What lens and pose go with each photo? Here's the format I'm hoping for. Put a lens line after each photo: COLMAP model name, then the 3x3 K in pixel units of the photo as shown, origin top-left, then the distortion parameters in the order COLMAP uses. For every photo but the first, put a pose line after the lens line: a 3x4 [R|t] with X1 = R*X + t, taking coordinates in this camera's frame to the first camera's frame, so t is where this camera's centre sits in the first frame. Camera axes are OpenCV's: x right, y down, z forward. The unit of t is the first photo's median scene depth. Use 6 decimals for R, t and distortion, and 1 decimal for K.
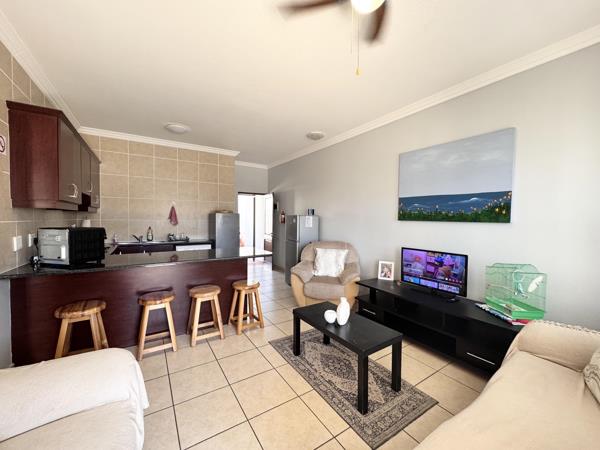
lens RADIAL K [[239.6, 0, 300.0], [0, 239.6, 225.0], [0, 0, 1]] dist [-0.002191, 0.000265]
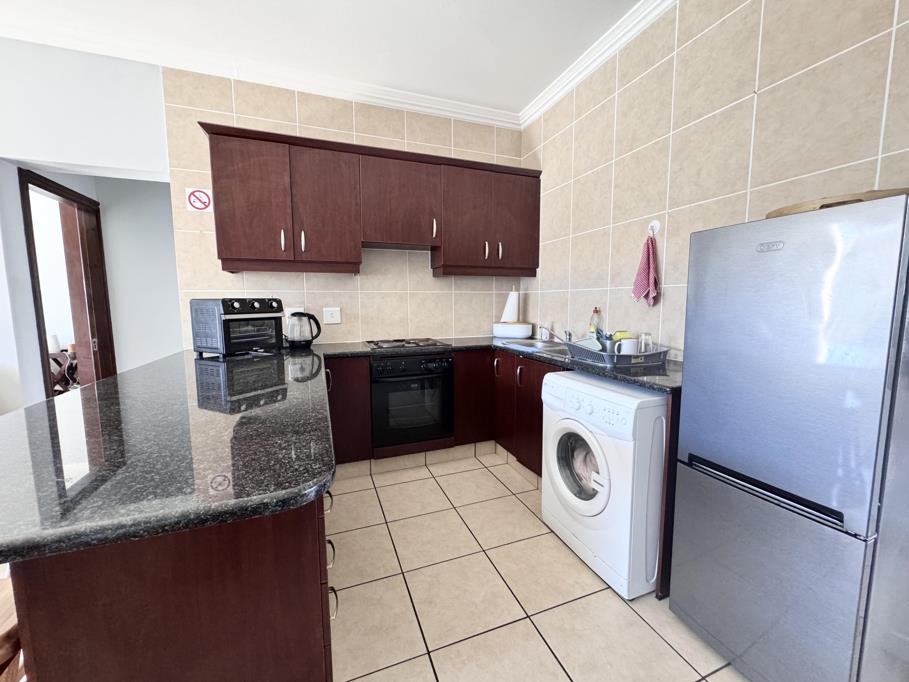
lens RADIAL K [[362.9, 0, 454.5], [0, 362.9, 341.0], [0, 0, 1]] dist [-0.002191, 0.000265]
pose [[-0.213987, 0.098582, -0.971849, -0.081717], [-0.022285, 0.994143, 0.105751, 0.006704], [0.976582, 0.044287, -0.210537, 1.477166]]
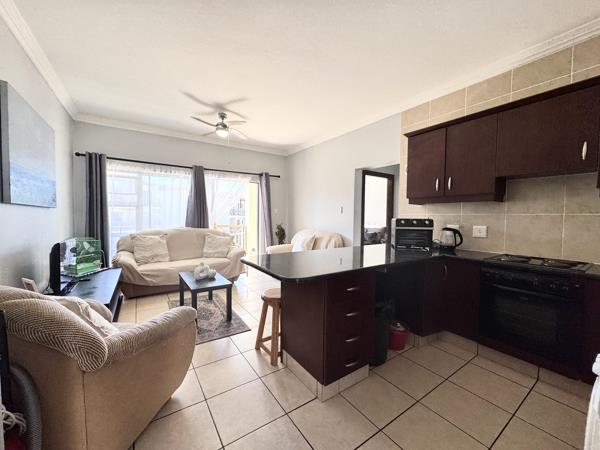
lens RADIAL K [[239.6, 0, 300.0], [0, 239.6, 225.0], [0, 0, 1]] dist [-0.002191, 0.000265]
pose [[-0.999649, -0.018476, -0.018980, -0.286944], [-0.019715, 0.997536, 0.067335, -0.023252], [0.017689, 0.067685, -0.997550, 1.839043]]
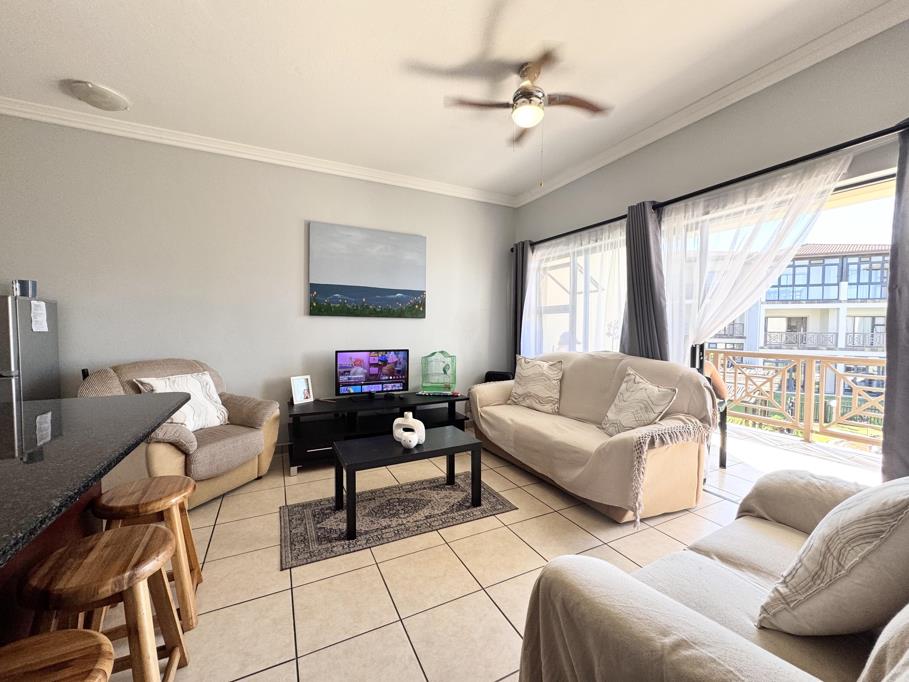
lens RADIAL K [[362.9, 0, 454.5], [0, 362.9, 341.0], [0, 0, 1]] dist [-0.002191, 0.000265]
pose [[0.112030, -0.049170, 0.992488, -0.713165], [0.020243, 0.998681, 0.047192, 0.017198], [-0.993499, 0.014804, 0.112877, 0.540143]]
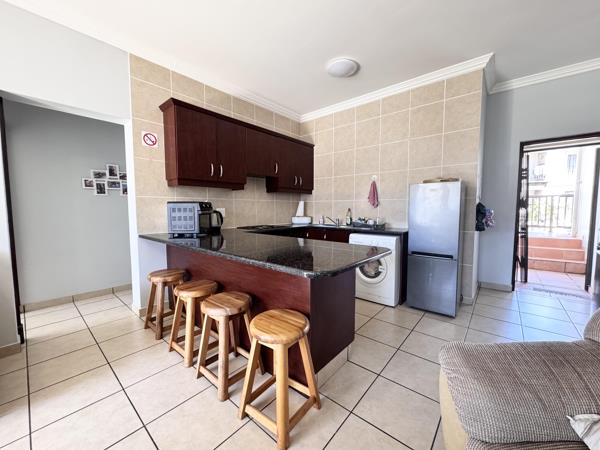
lens RADIAL K [[239.6, 0, 300.0], [0, 239.6, 225.0], [0, 0, 1]] dist [-0.002191, 0.000265]
pose [[0.284598, 0.059462, -0.956801, 0.223938], [-0.021835, 0.998218, 0.055541, 0.036855], [0.958398, 0.005085, 0.285389, 0.960637]]
